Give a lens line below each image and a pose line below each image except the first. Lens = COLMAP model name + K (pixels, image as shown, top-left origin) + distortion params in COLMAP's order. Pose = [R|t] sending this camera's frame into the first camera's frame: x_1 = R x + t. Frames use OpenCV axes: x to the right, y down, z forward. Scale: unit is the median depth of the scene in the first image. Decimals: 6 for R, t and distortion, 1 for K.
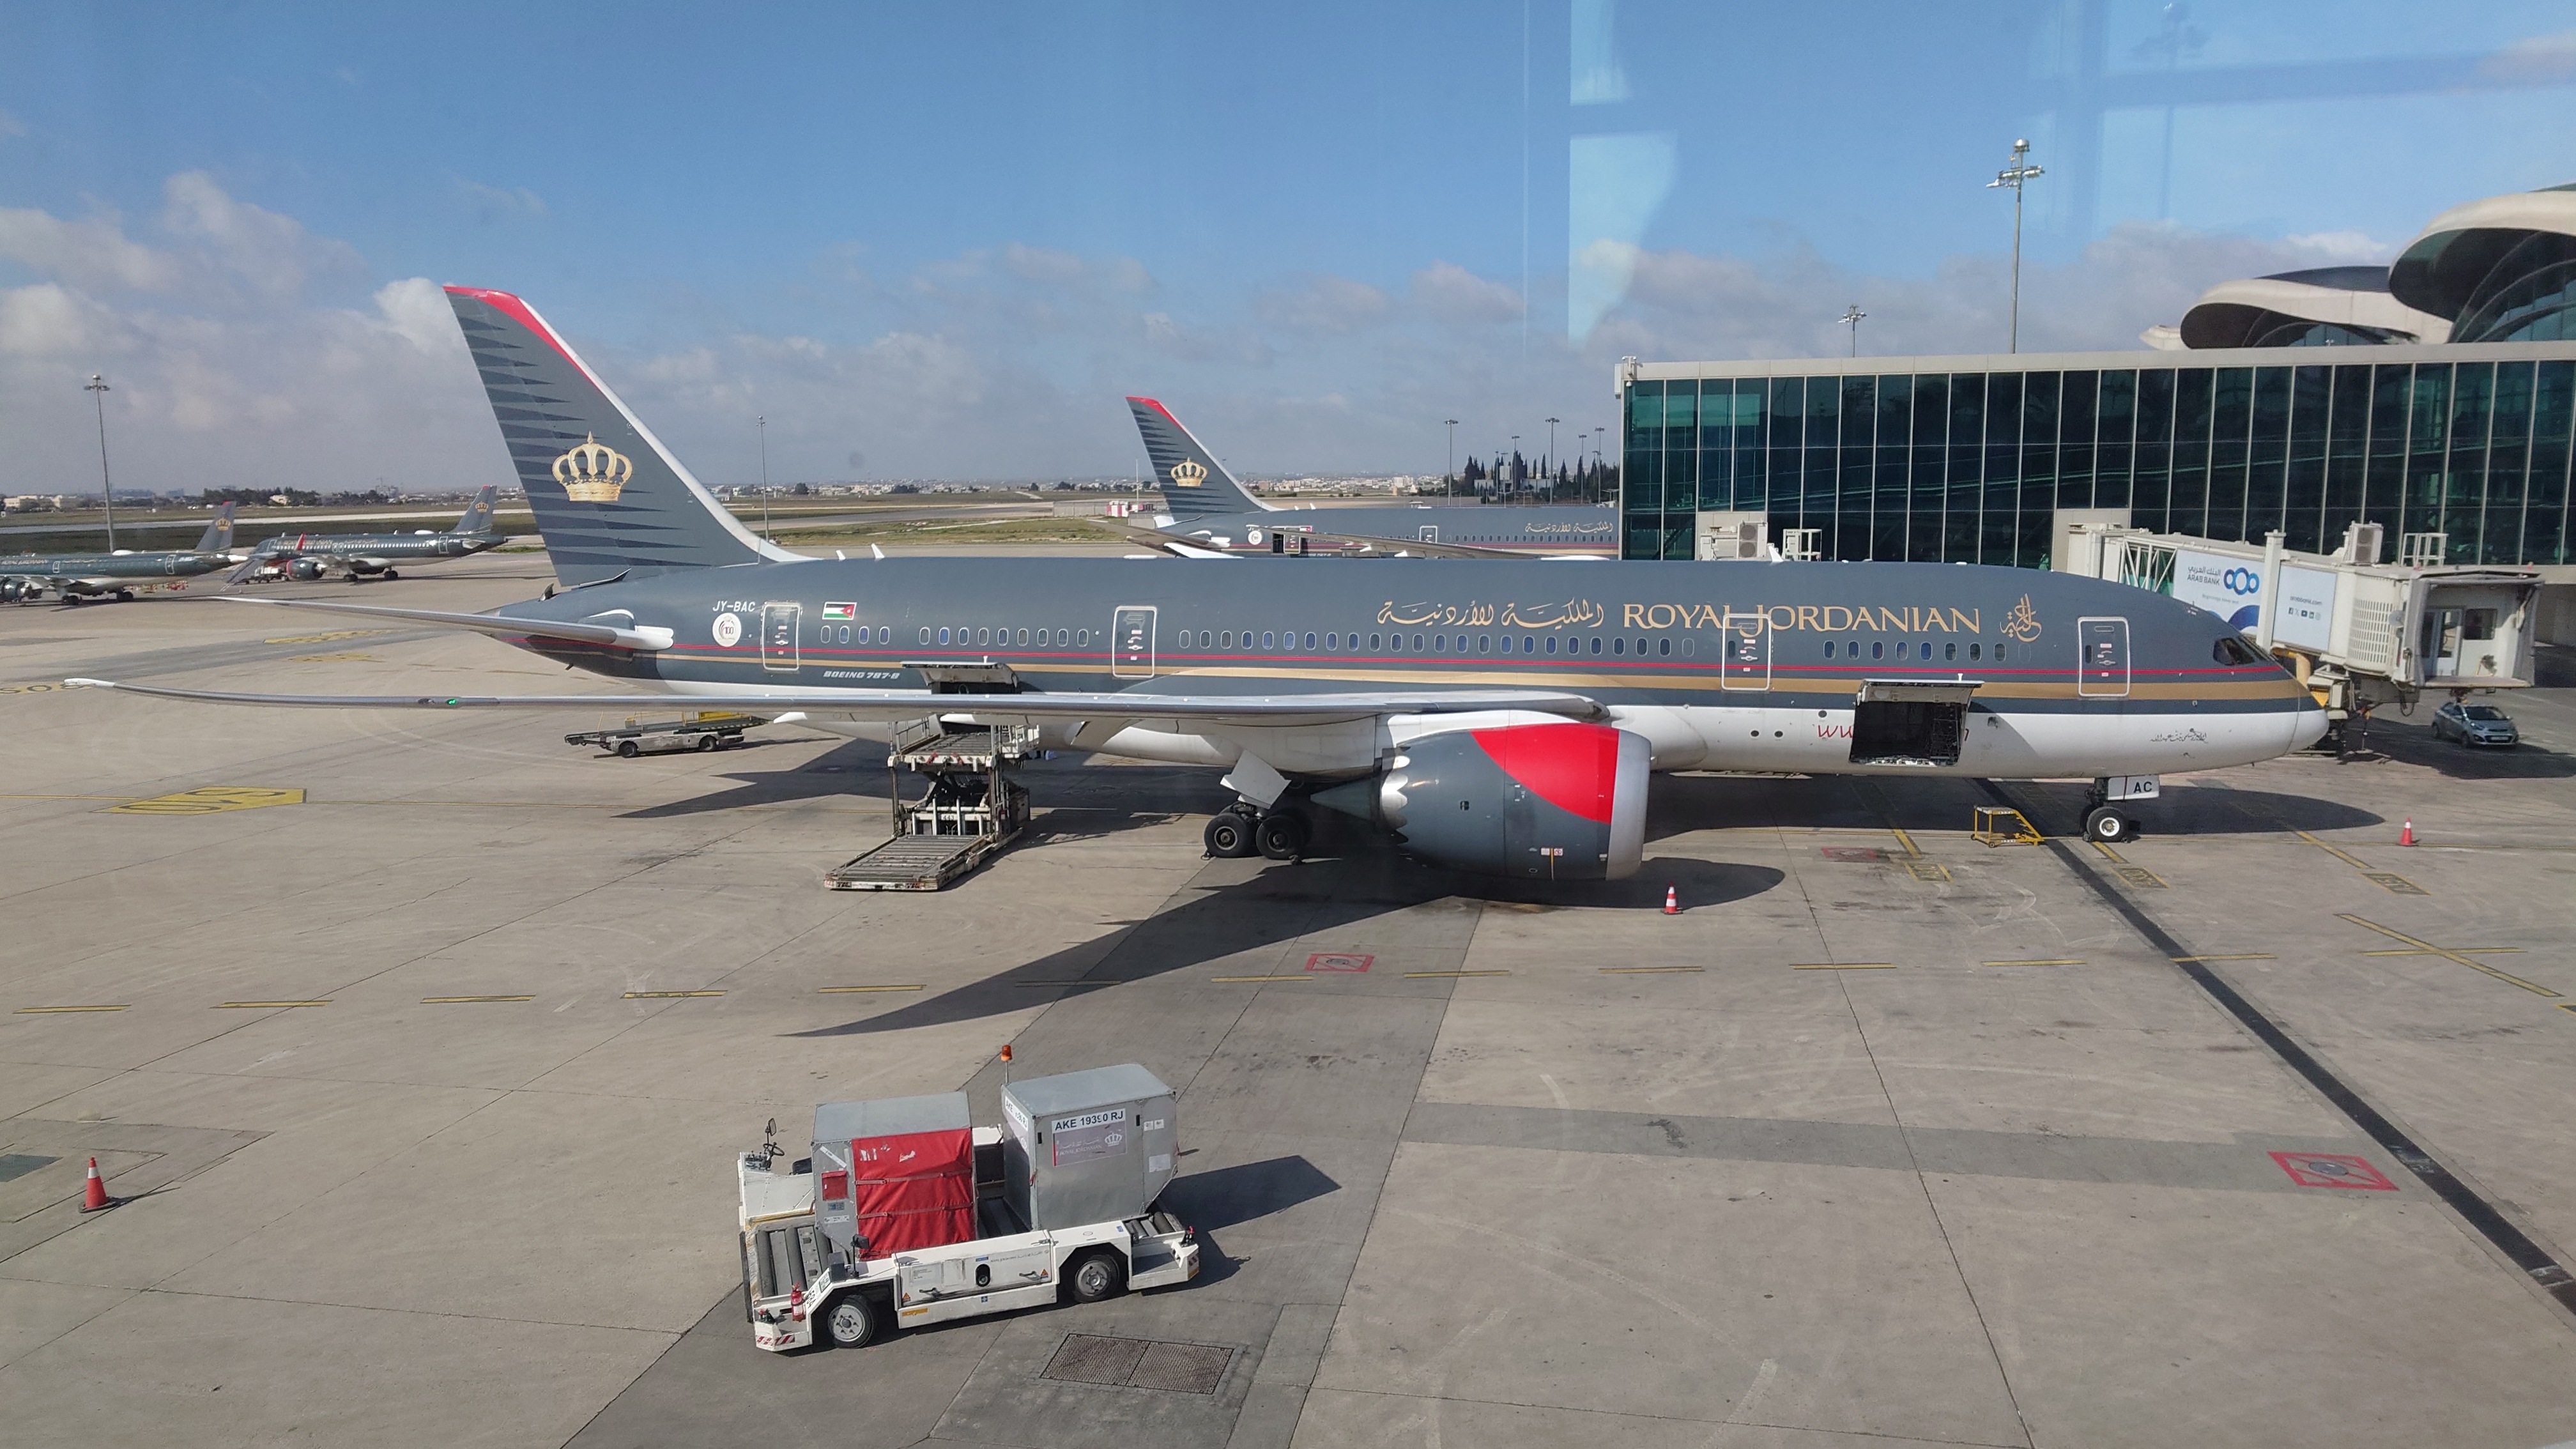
lens RADIAL K [[1815.9, 0, 1288.0], [0, 1815.9, 724.5], [0, 0, 1]] dist [-0.053735, 0.050529]
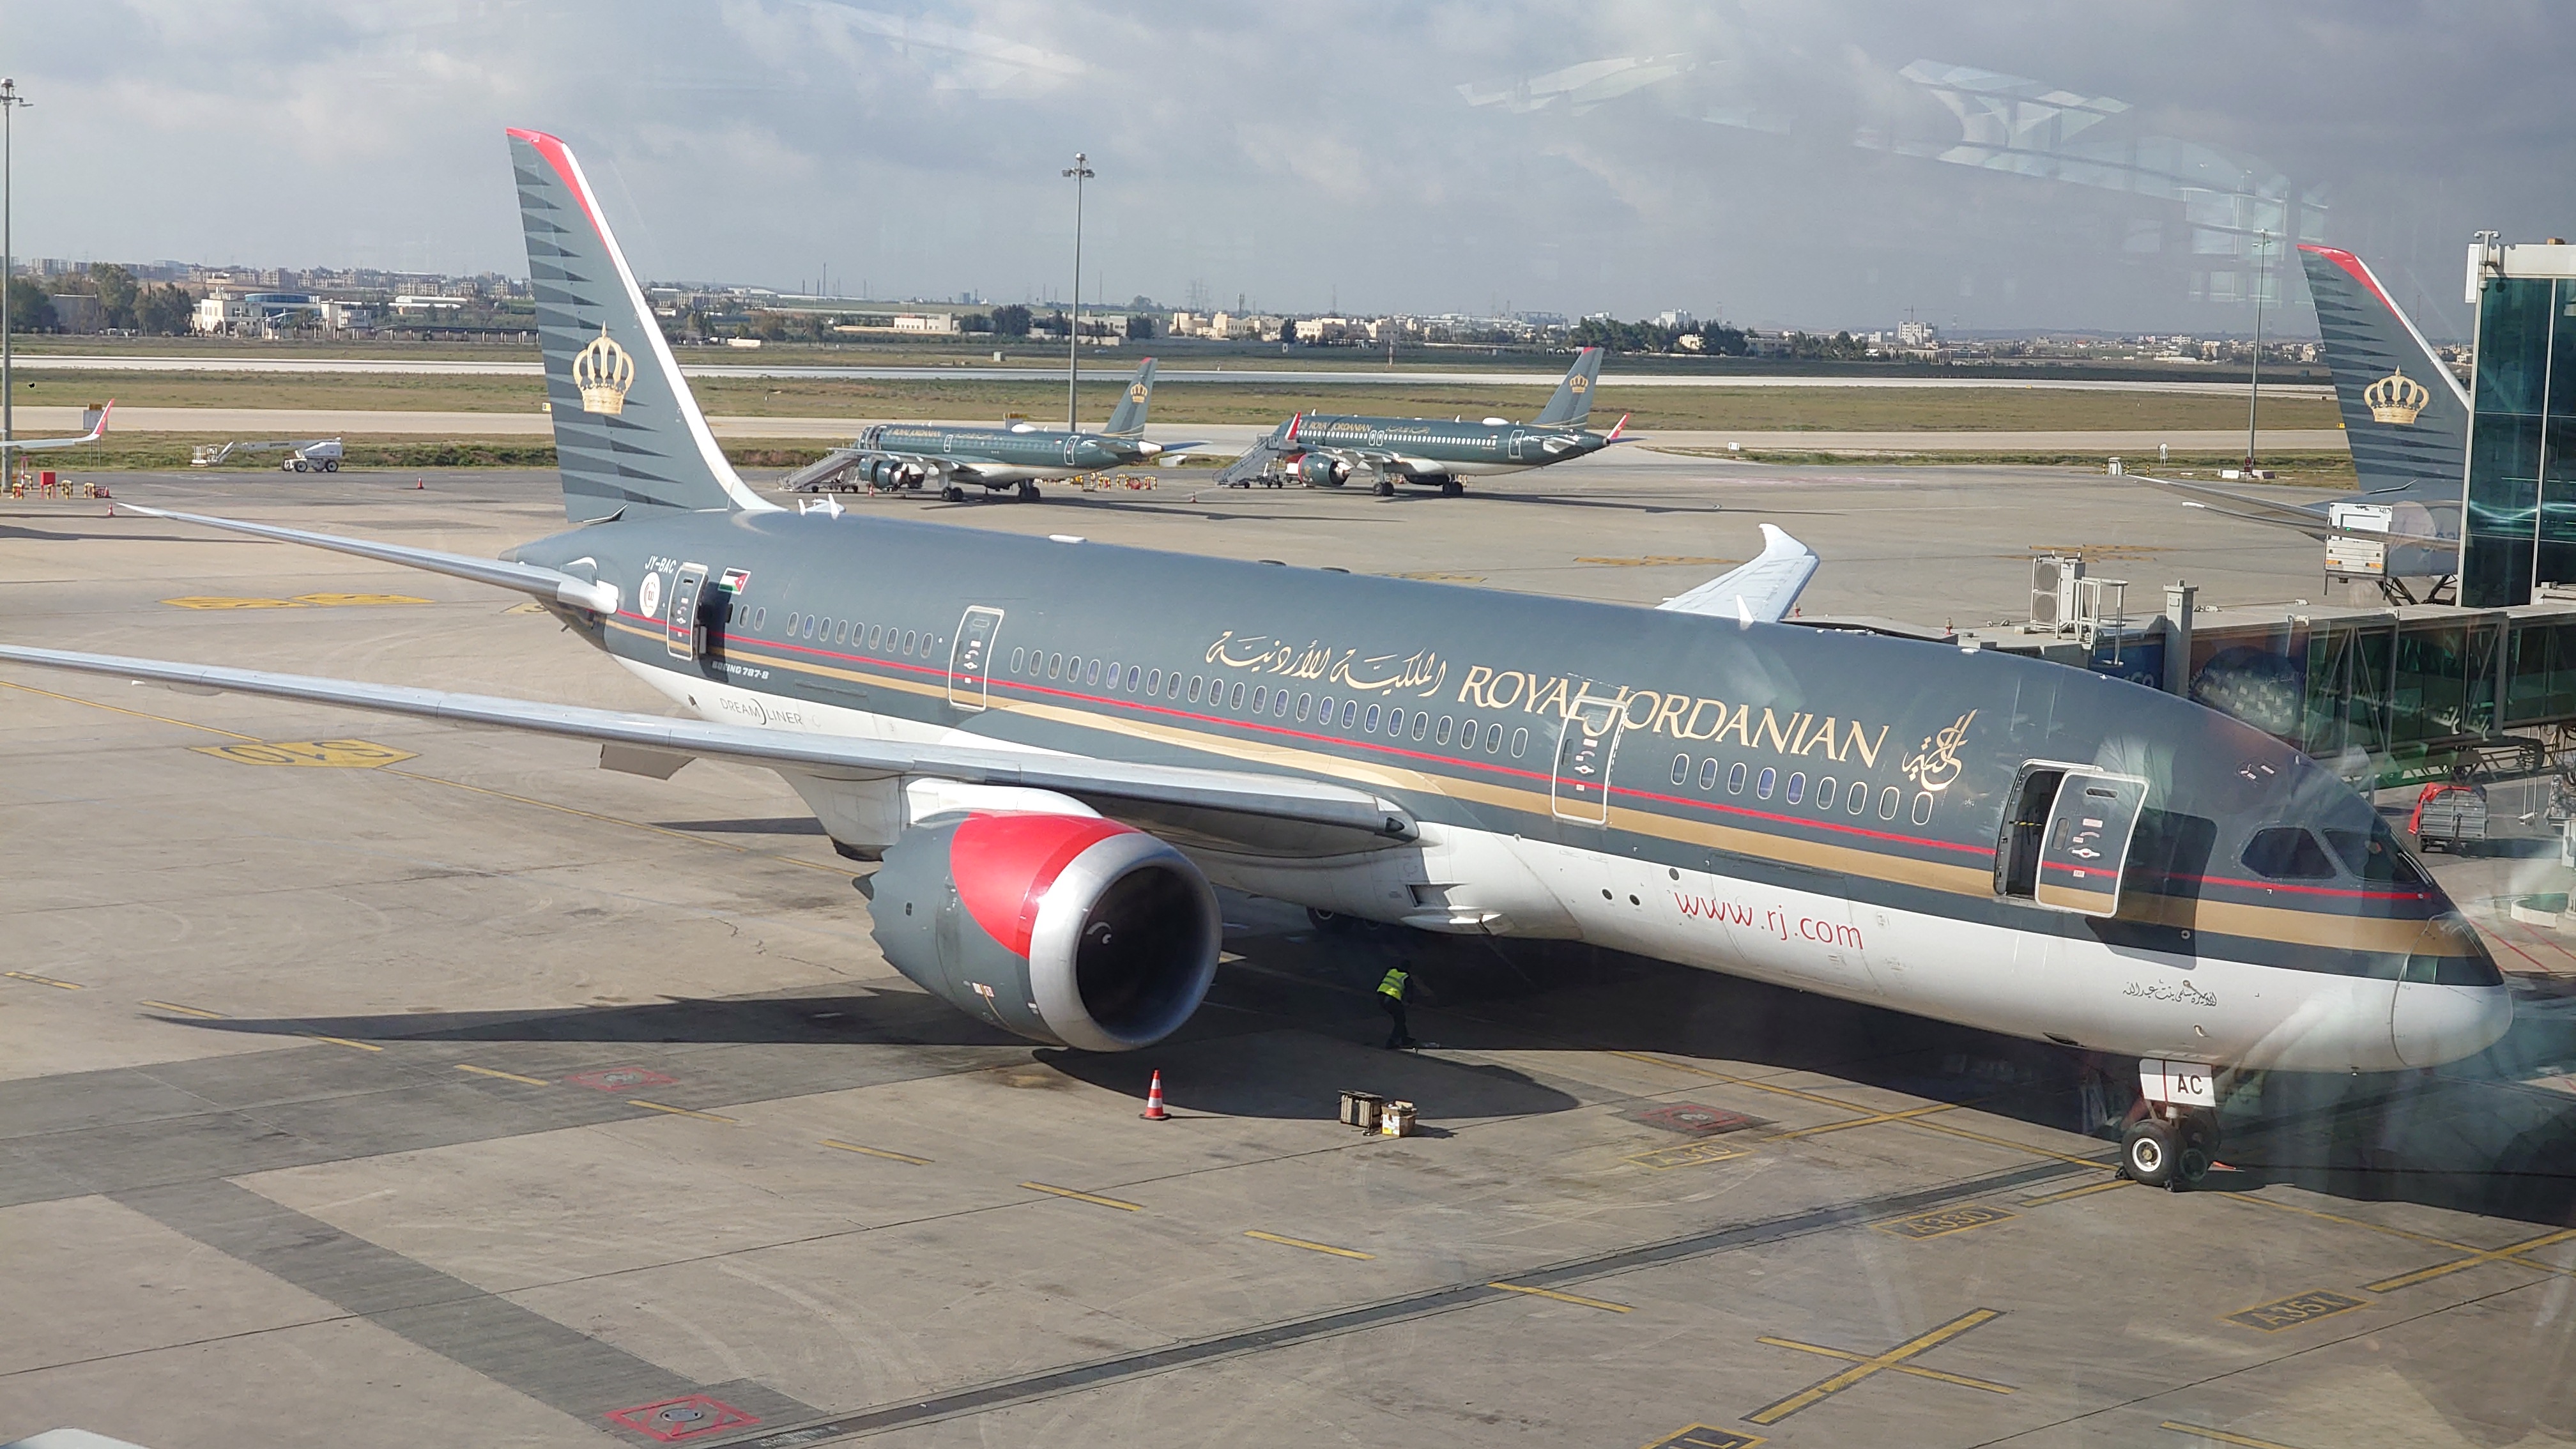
lens RADIAL K [[3733.5, 0, 1288.0], [0, 3733.5, 724.5], [0, 0, 1]] dist [-0.015555, -0.026335]
pose [[0.787925, 0.102811, -0.607128, 0.813561], [-0.120704, 0.992623, 0.011443, -0.046594], [0.603825, 0.064267, 0.794522, -0.066941]]
